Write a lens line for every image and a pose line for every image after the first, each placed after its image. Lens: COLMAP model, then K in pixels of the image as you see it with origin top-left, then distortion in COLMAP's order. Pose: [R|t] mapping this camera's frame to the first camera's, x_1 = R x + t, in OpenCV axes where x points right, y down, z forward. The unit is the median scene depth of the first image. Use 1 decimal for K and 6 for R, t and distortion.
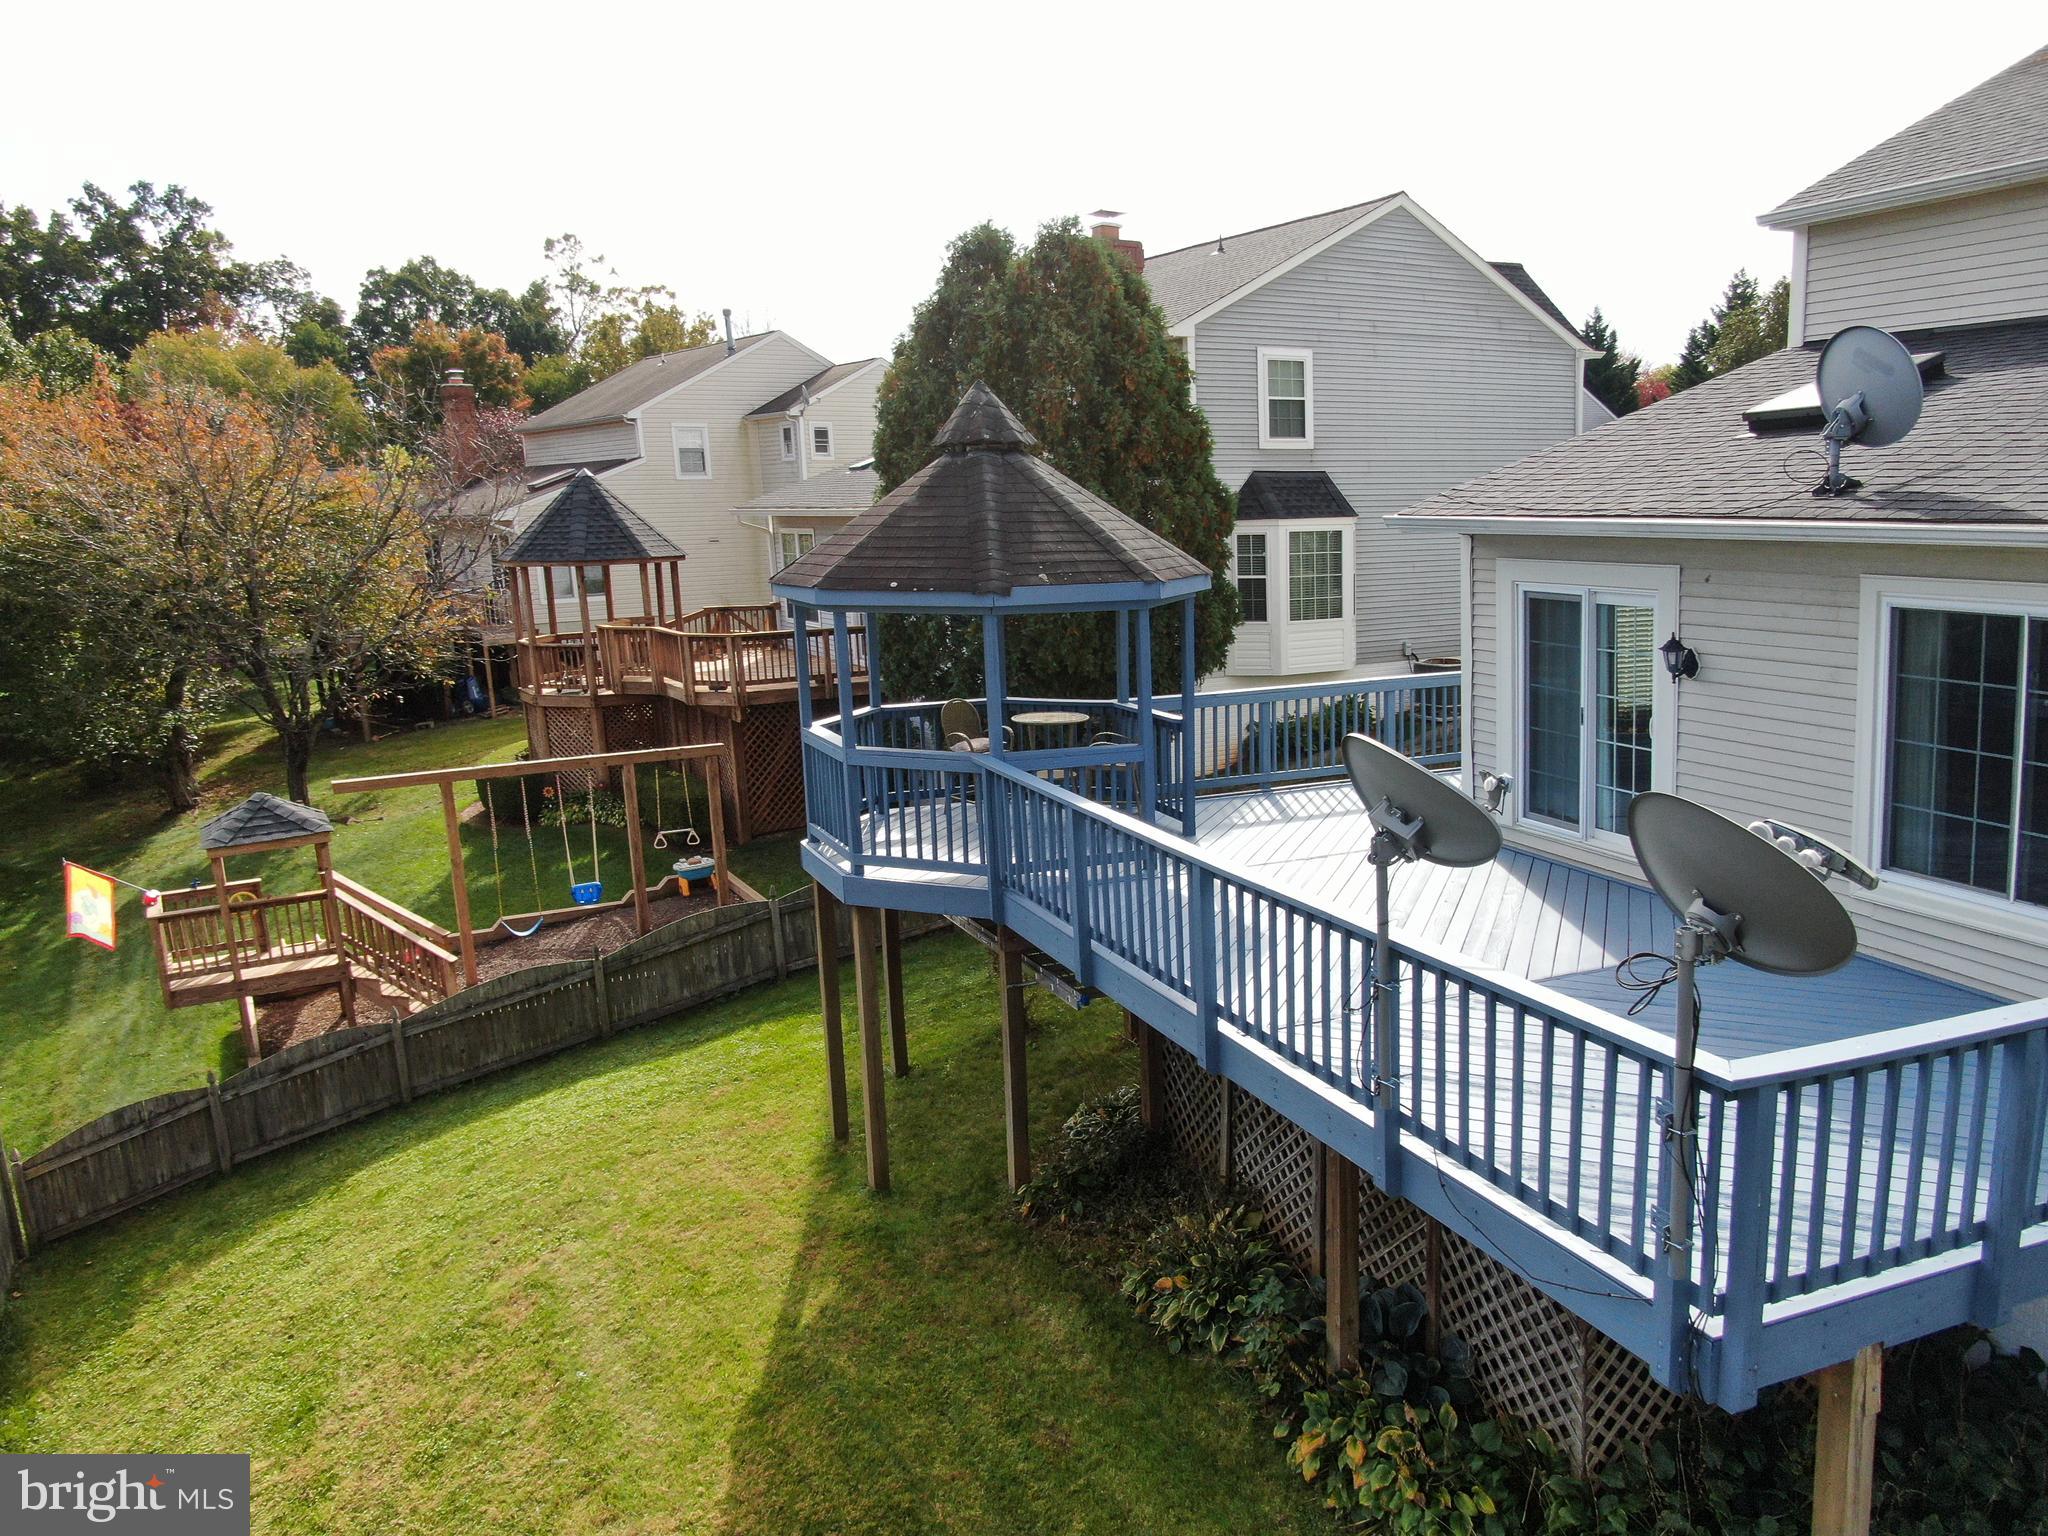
lens RADIAL K [[1474.0, 0, 976.6], [0, 1474.0, 735.1], [0, 0, 1]] dist [-0.006195, 0.001220]
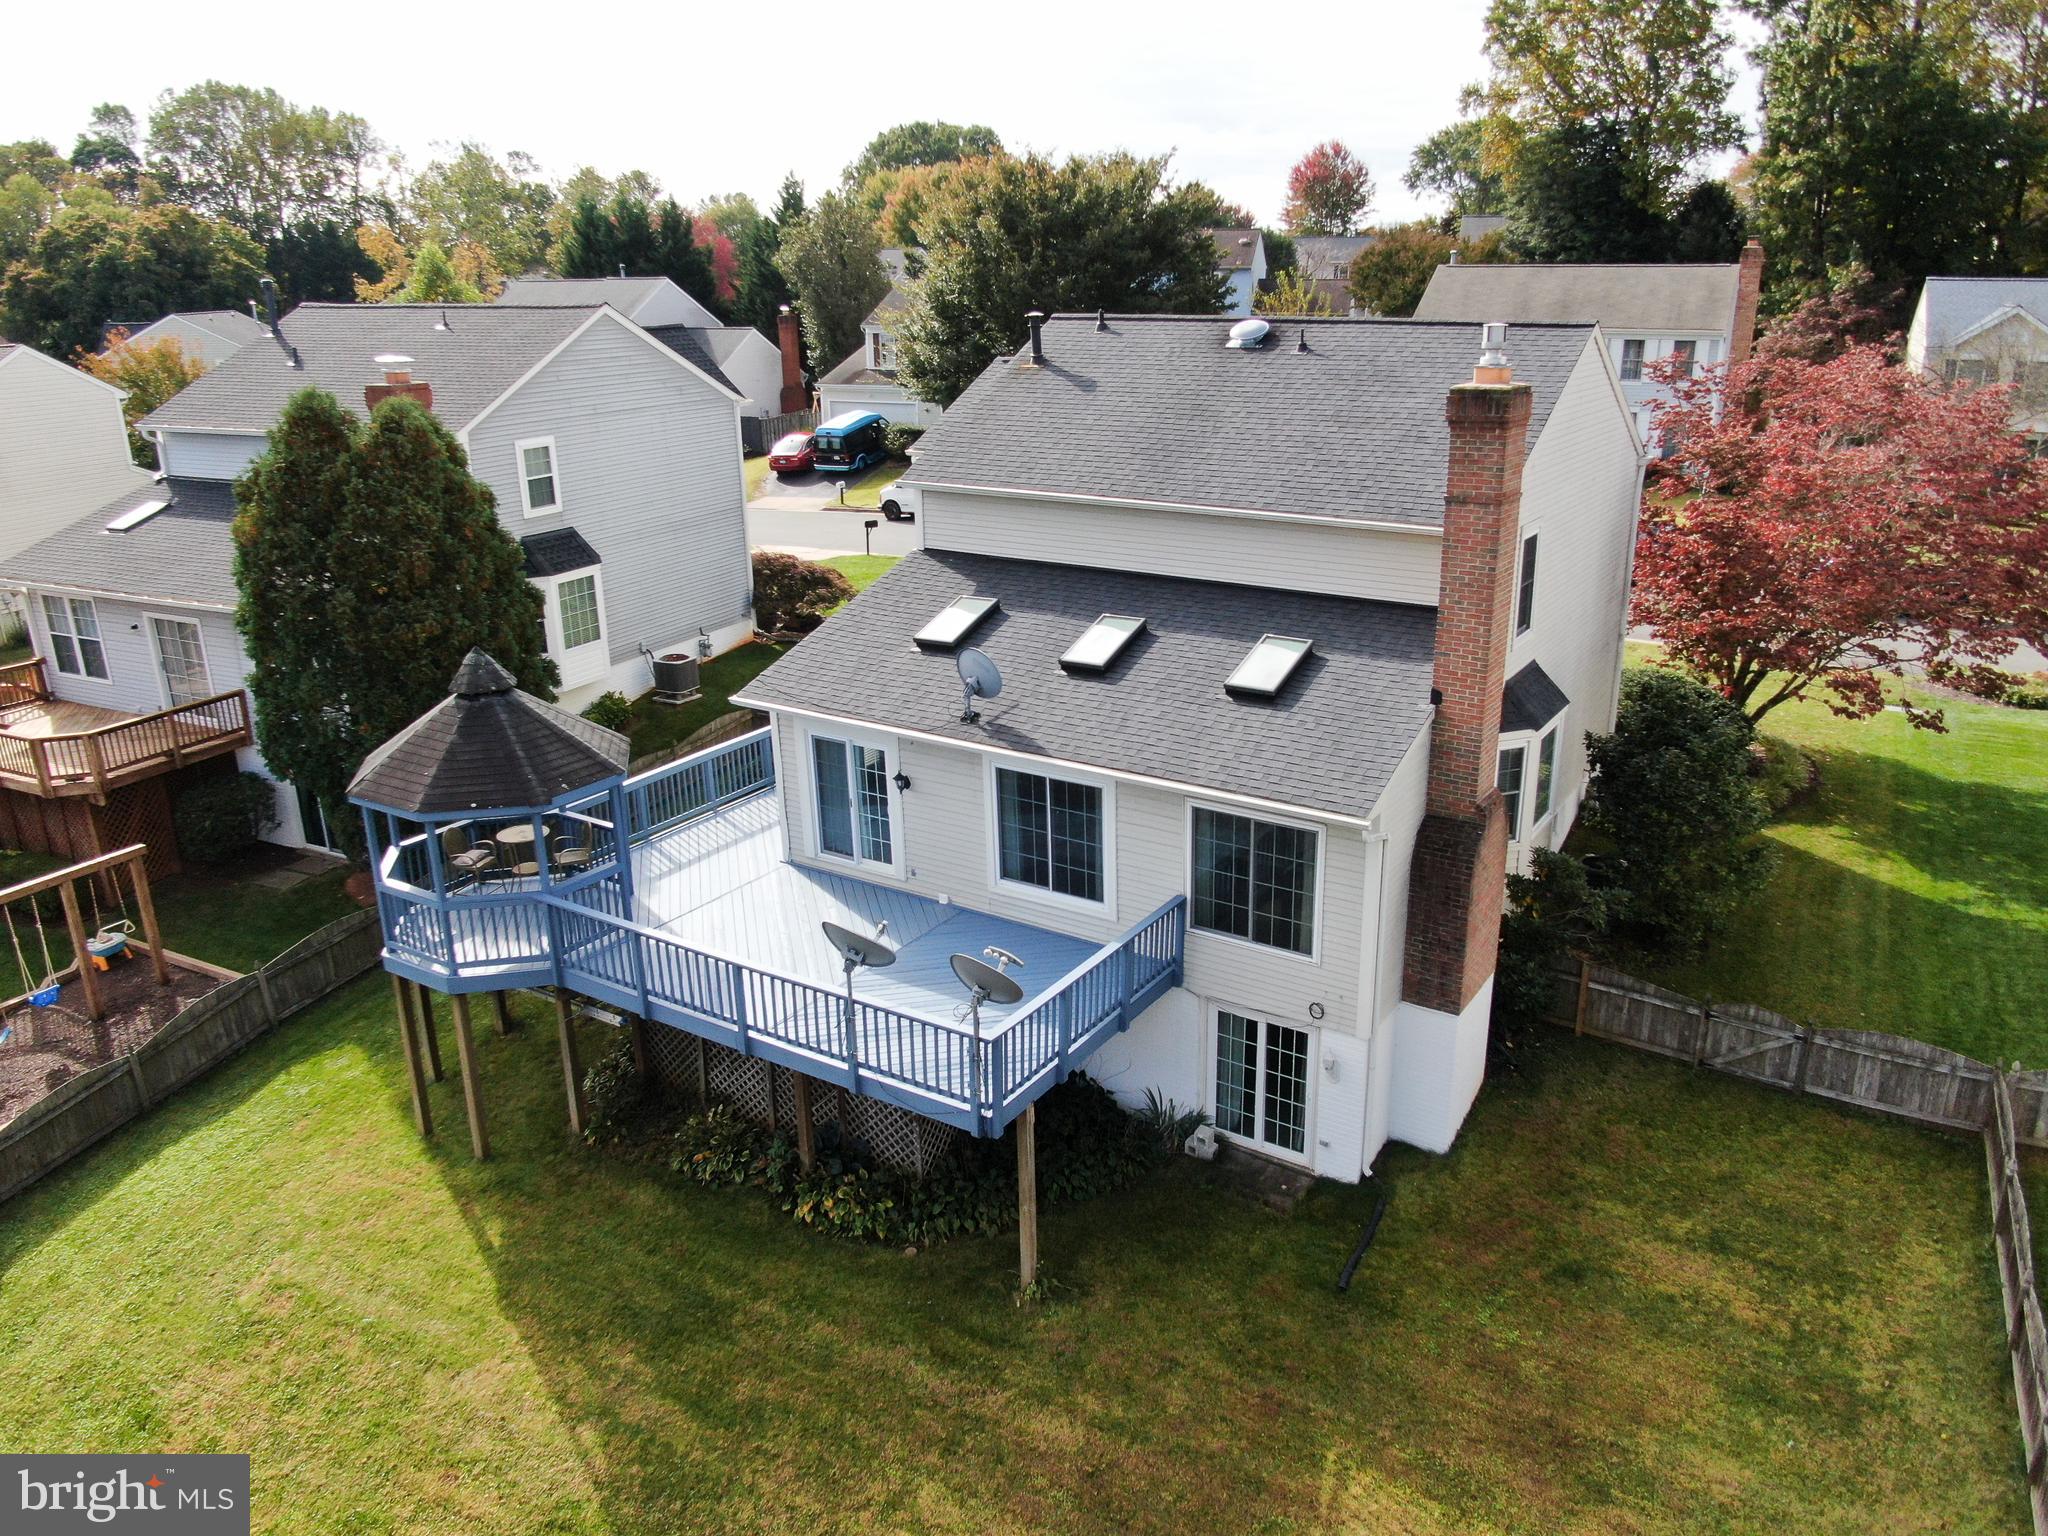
lens RADIAL K [[1471.7, 0, 976.5], [0, 1471.7, 784.3], [0, 0, 1]] dist [-0.023159, 0.004811]
pose [[0.825428, -0.176765, 0.536118, -0.465367], [0.092887, 0.979294, 0.179874, -0.368059], [-0.556812, -0.098674, 0.824757, -0.640452]]
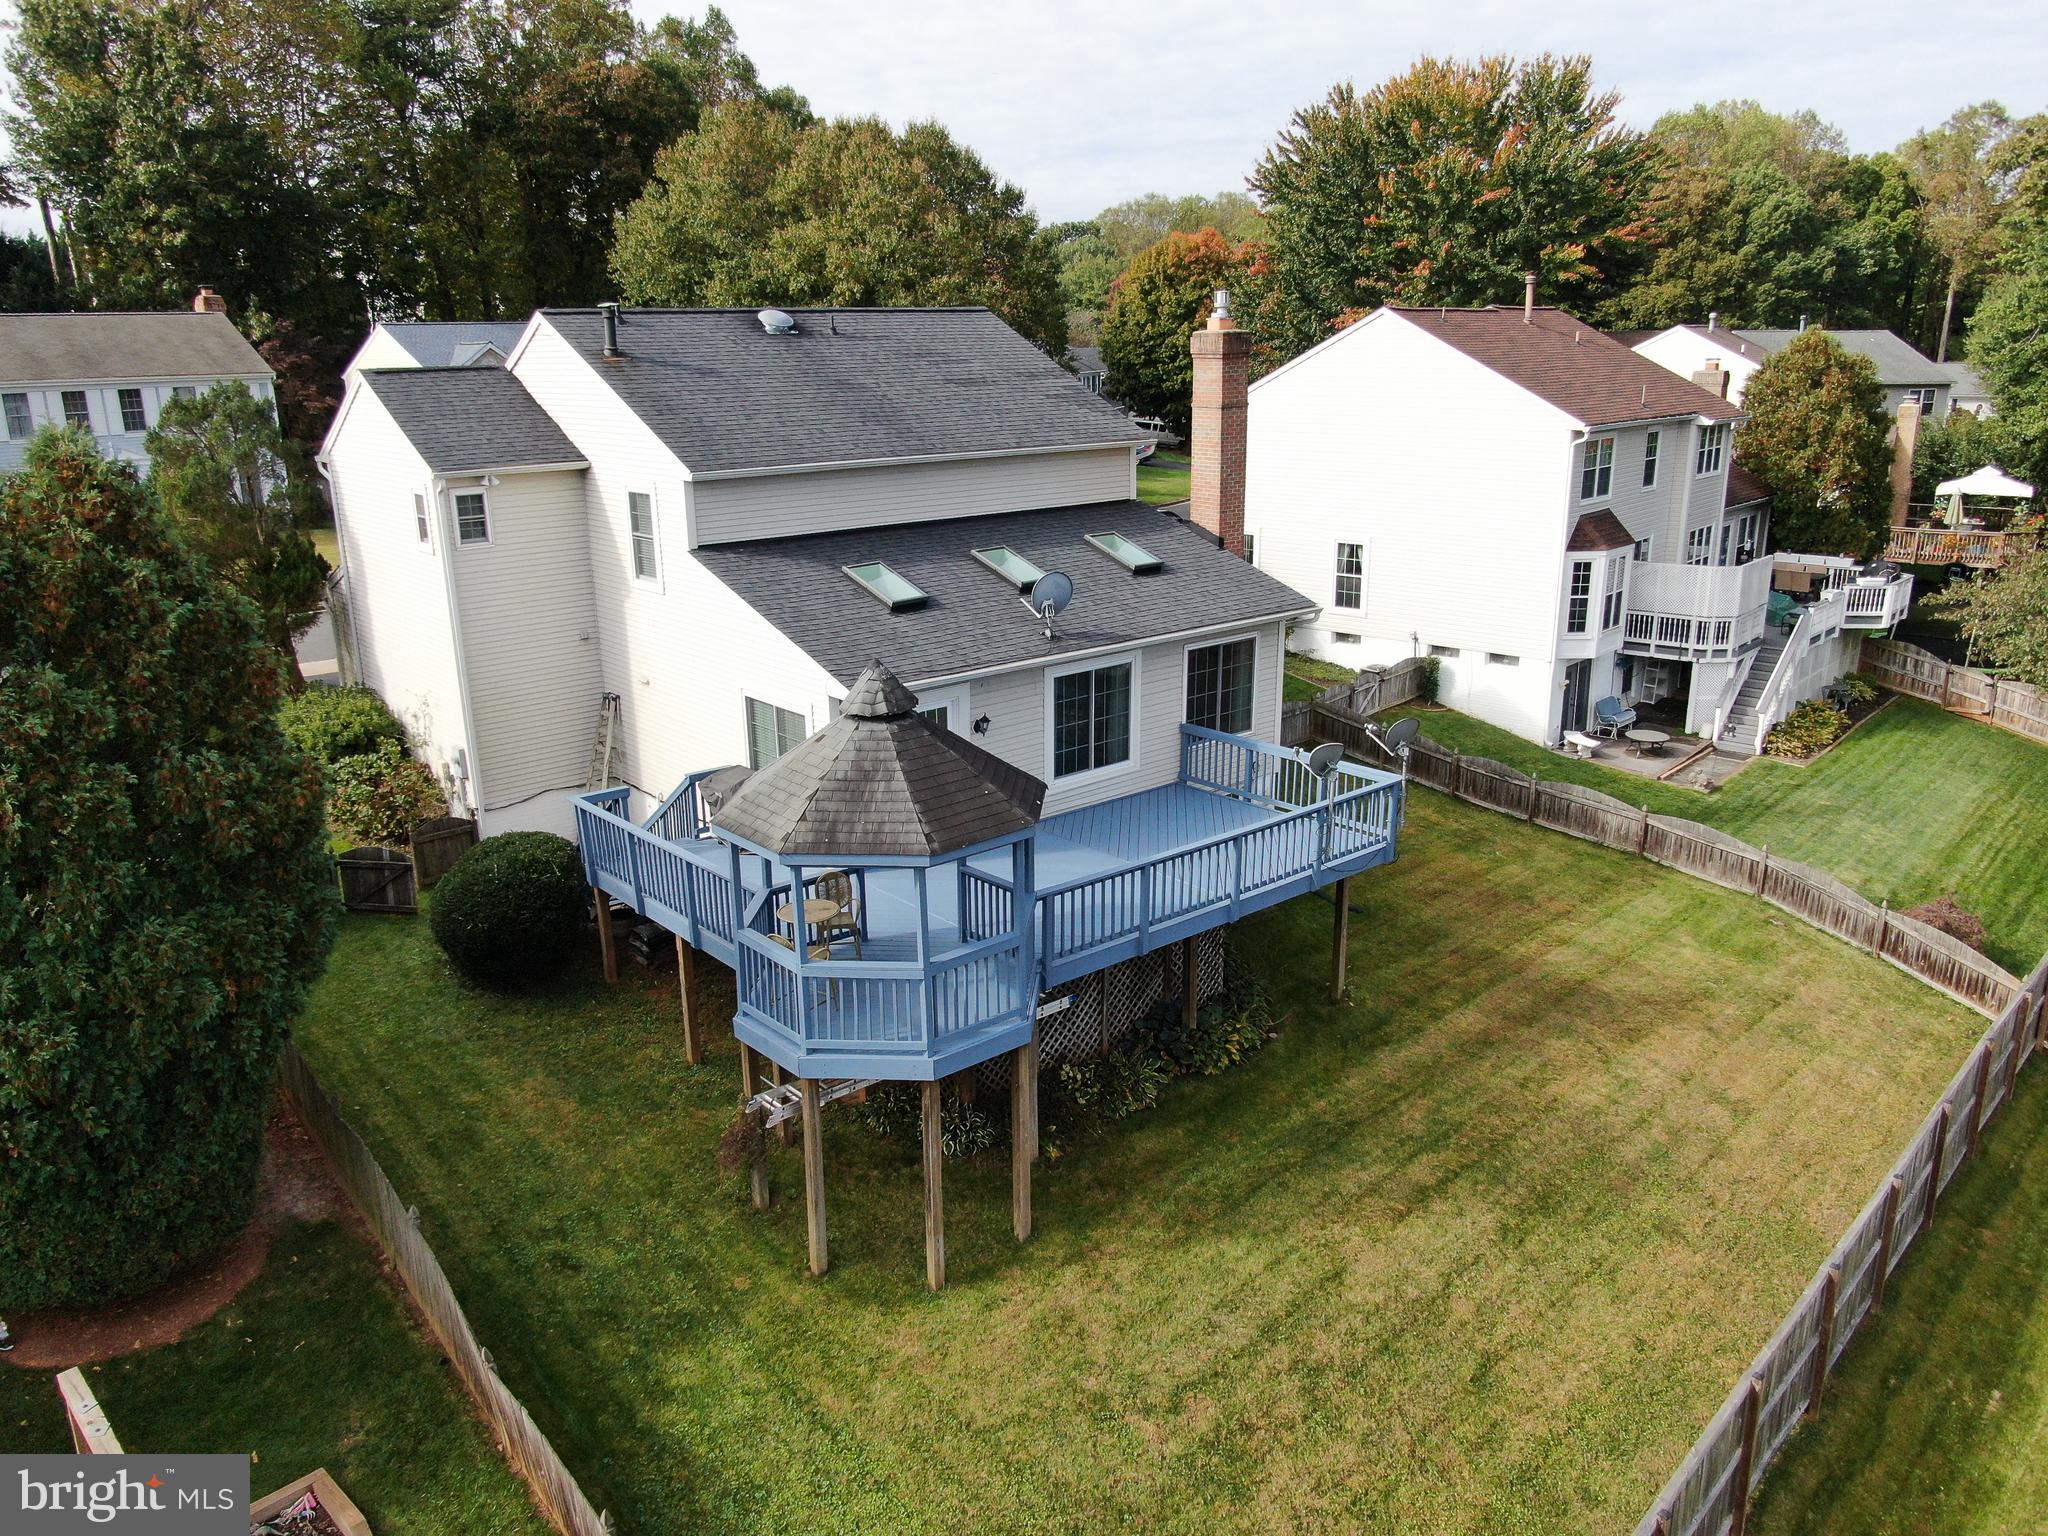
lens RADIAL K [[1495.9, 0, 1024.0], [0, 1495.9, 768.0], [0, 0, 1]] dist [-0.014188, 0.004459]
pose [[-0.303654, -0.248028, 0.919933, -1.390676], [0.182736, 0.932438, 0.311717, -0.594252], [-0.935095, 0.262759, -0.237815, 1.350623]]
